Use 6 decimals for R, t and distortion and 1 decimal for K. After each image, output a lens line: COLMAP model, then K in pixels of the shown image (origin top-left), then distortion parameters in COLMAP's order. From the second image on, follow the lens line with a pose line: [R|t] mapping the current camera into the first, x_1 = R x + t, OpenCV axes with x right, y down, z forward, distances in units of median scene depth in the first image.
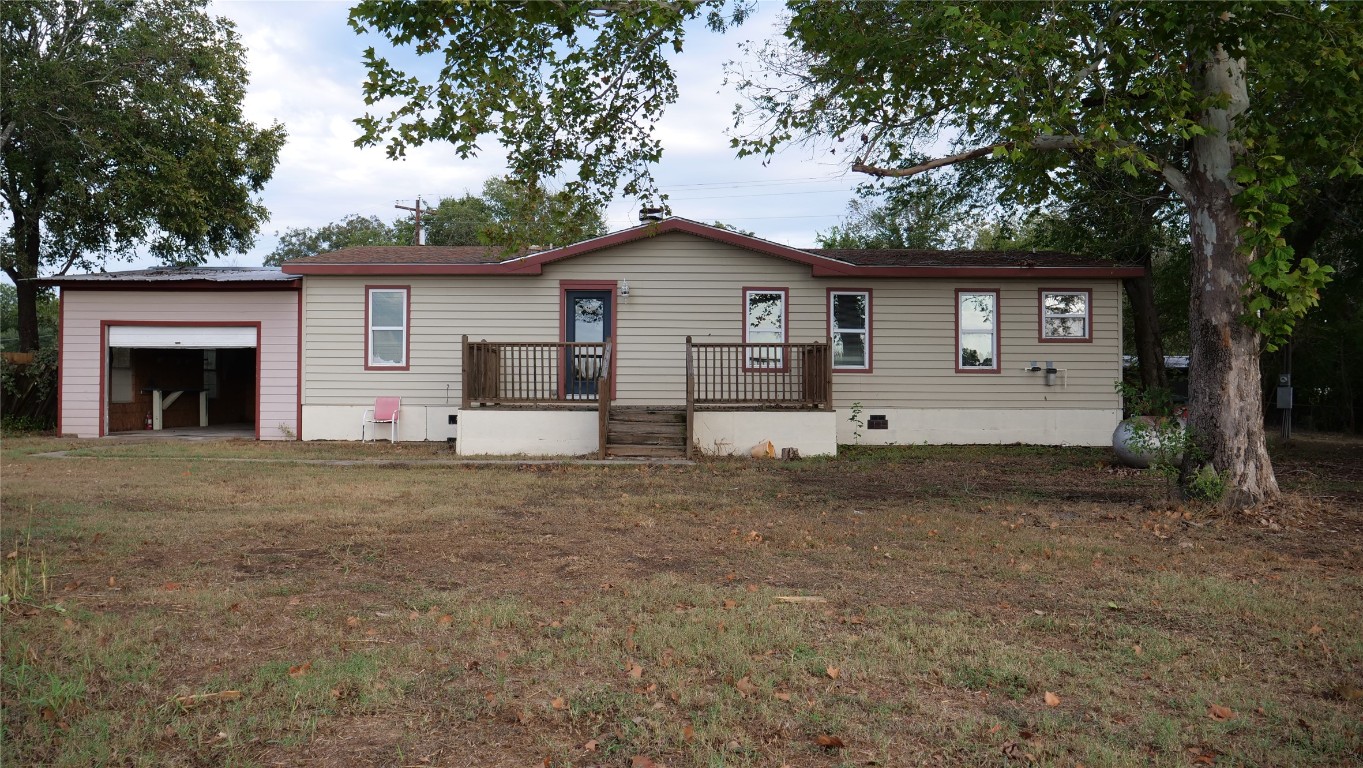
lens RADIAL K [[1000.3, 0, 679.3], [0, 1000.3, 386.4], [0, 0, 1]] dist [-0.050103, 0.003583]
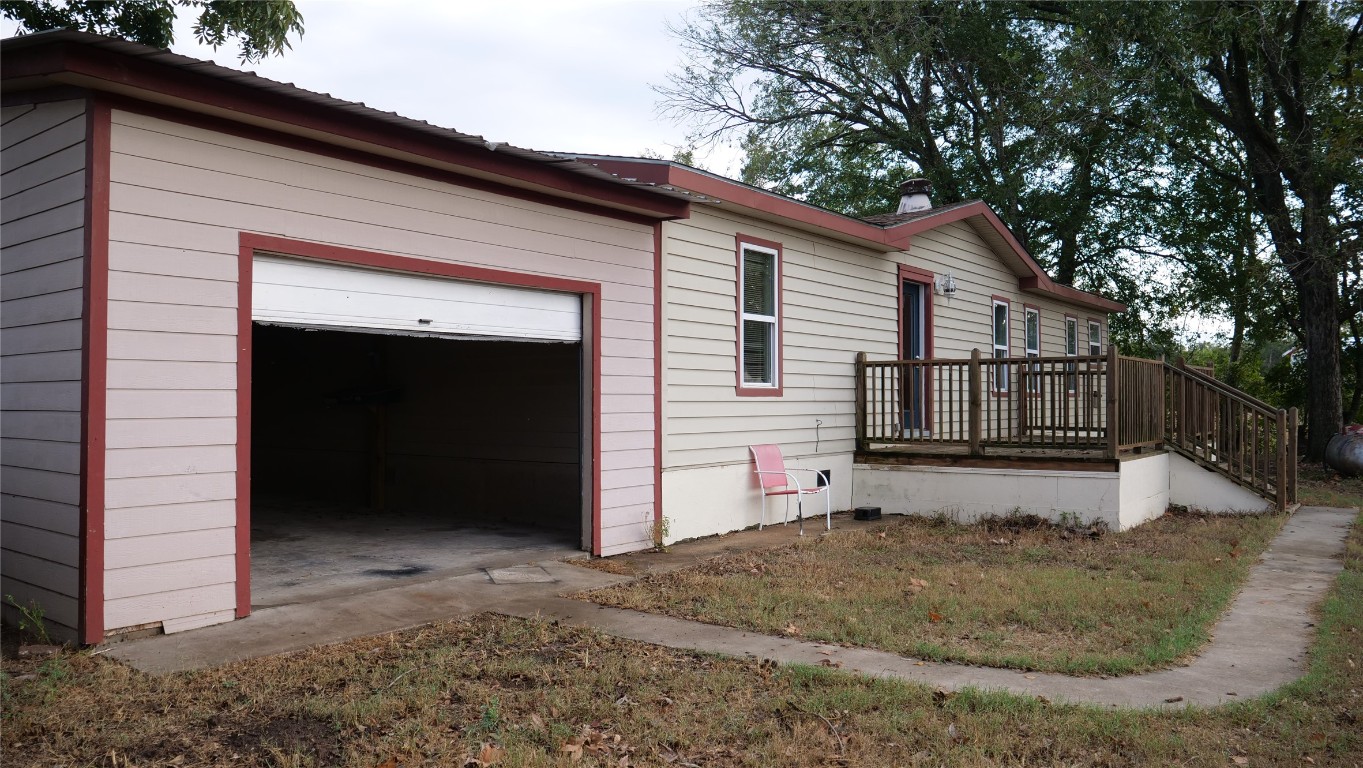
lens RADIAL K [[1000.3, 0, 680.9], [0, 1000.3, 383.6], [0, 0, 1]] dist [-0.050103, 0.003583]
pose [[0.595234, 0.006950, 0.803523, -0.752064], [-0.002036, 0.999972, -0.007141, -0.018739], [-0.803550, 0.002614, 0.595231, 0.709111]]
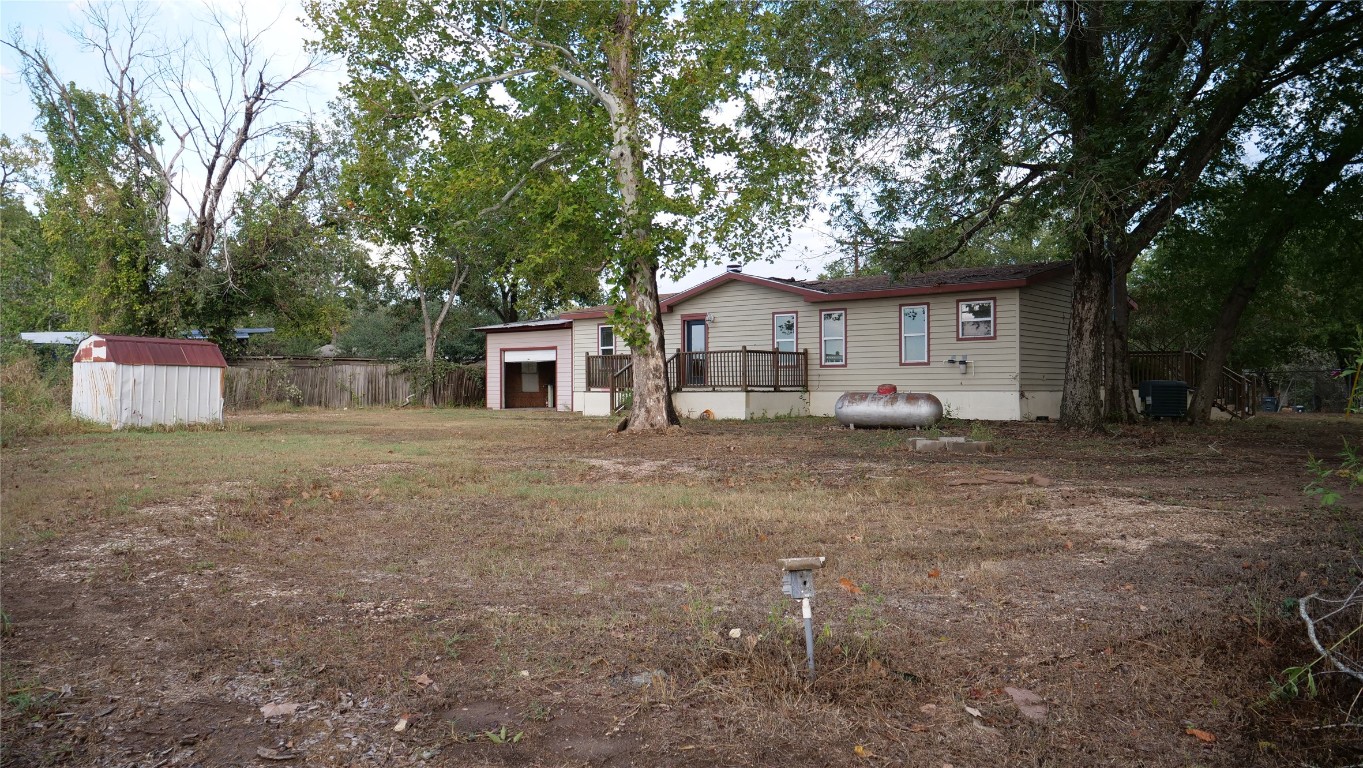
lens RADIAL K [[1000.3, 0, 689.2], [0, 1000.3, 382.7], [0, 0, 1]] dist [-0.050103, 0.003583]
pose [[0.740864, -0.011534, -0.671556, 1.005178], [0.004158, 0.999912, -0.012586, 0.026114], [0.671642, 0.006532, 0.740847, -0.206620]]
